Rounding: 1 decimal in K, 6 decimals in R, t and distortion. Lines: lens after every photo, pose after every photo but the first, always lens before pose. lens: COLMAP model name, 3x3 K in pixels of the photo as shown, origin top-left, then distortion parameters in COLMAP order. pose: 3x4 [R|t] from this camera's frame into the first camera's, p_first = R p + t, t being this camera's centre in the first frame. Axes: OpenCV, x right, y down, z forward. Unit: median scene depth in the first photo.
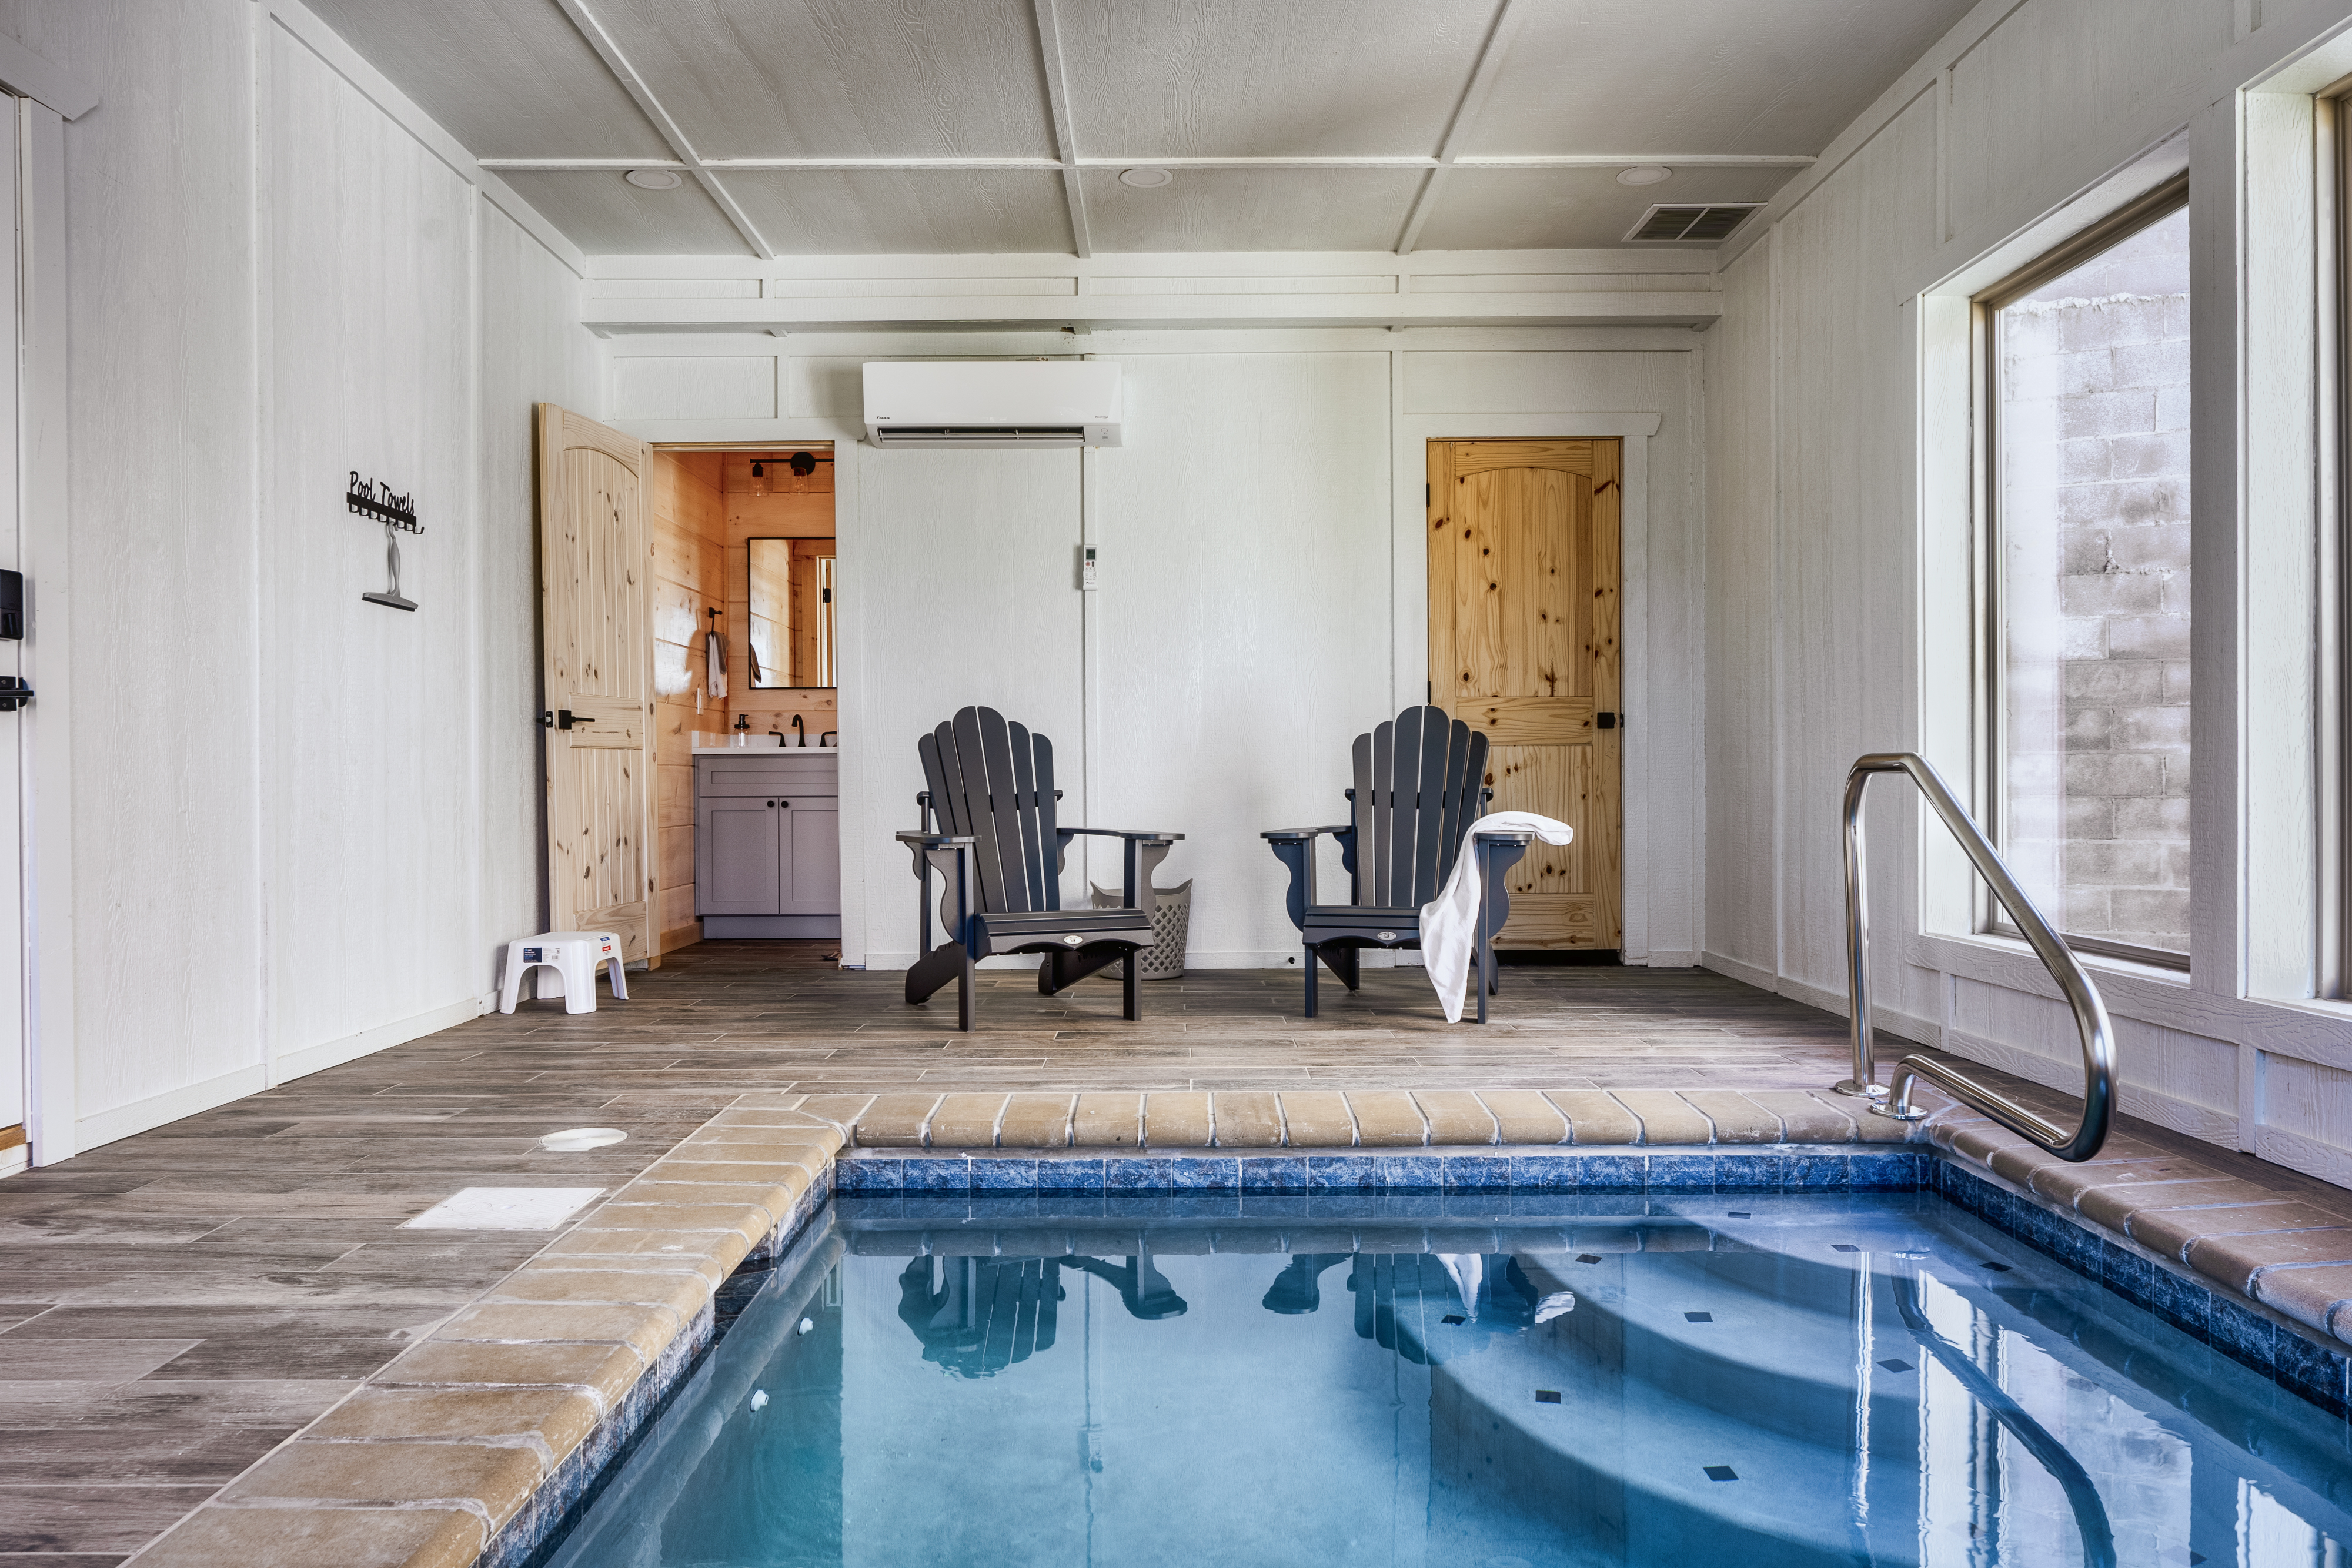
lens RADIAL K [[1601.1, 0, 1176.0], [0, 1601.1, 784.0], [0, 0, 1]] dist [0.003543, 0.001801]
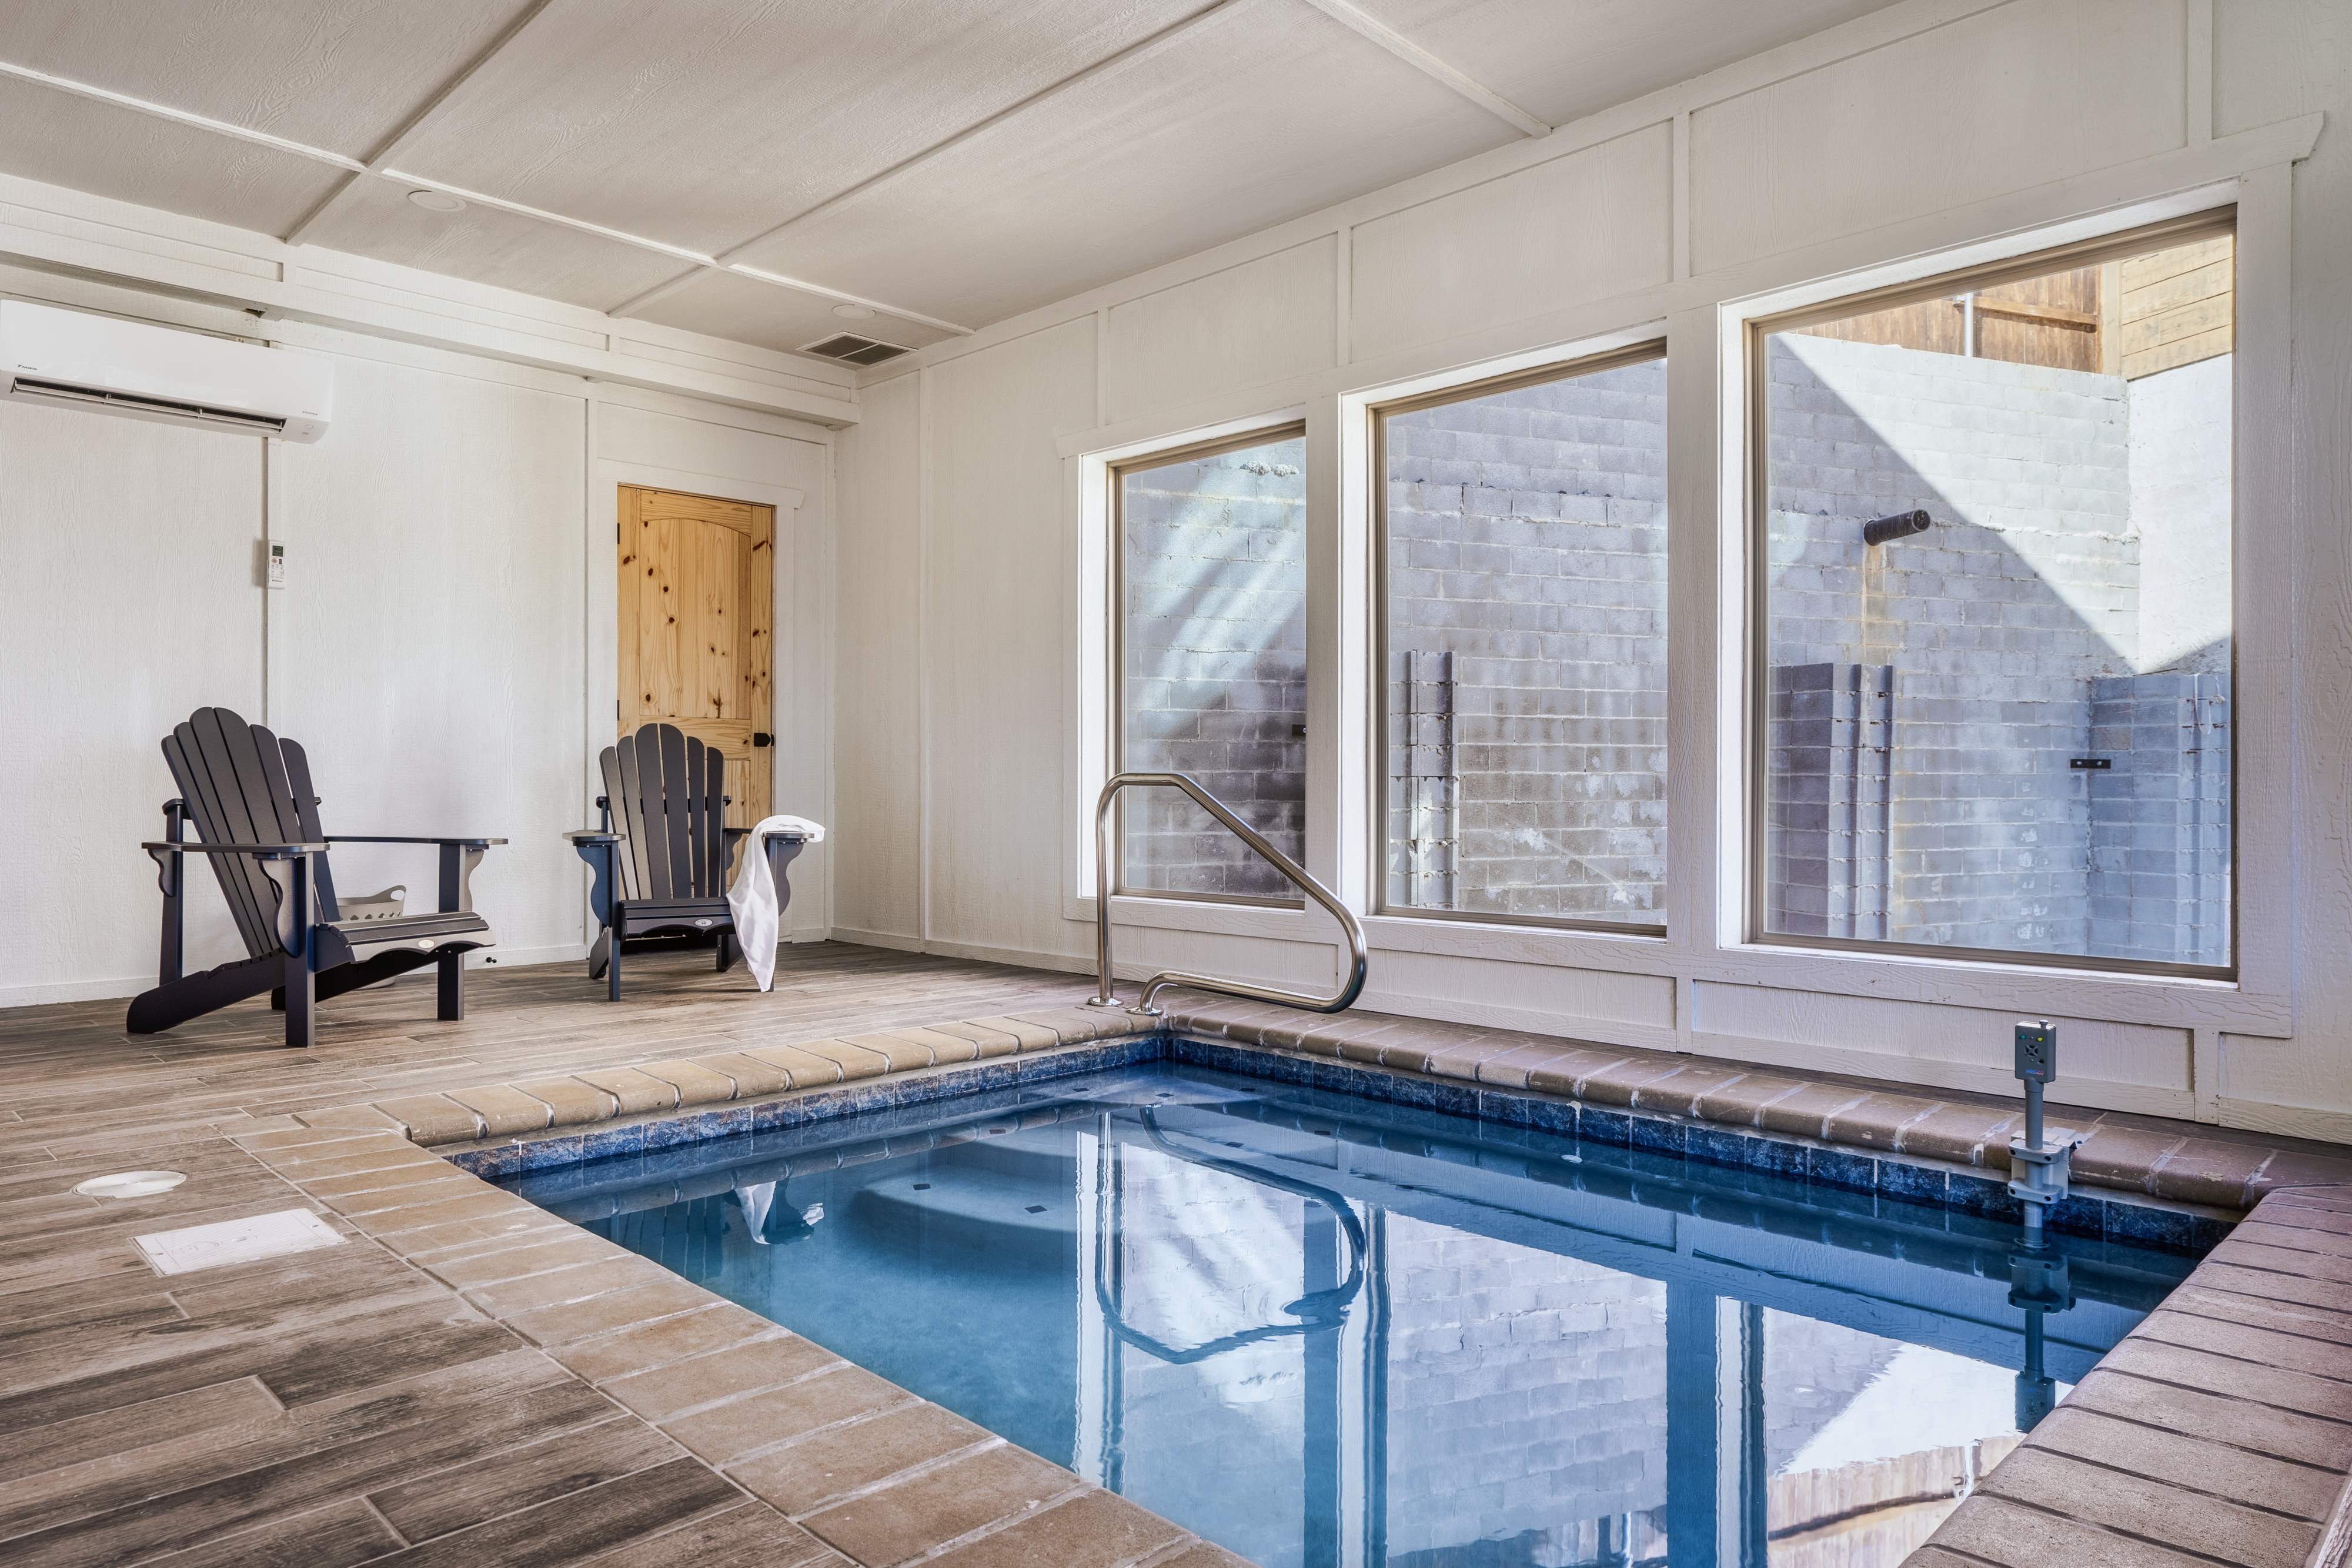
lens RADIAL K [[1470.7, 0, 1176.0], [0, 1470.7, 784.0], [0, 0, 1]] dist [-0.008142, 0.003116]
pose [[0.707846, 0.007370, 0.706328, -0.395903], [-0.002985, 0.999968, -0.007442, 0.000928], [-0.706360, 0.003159, 0.707845, 0.000946]]
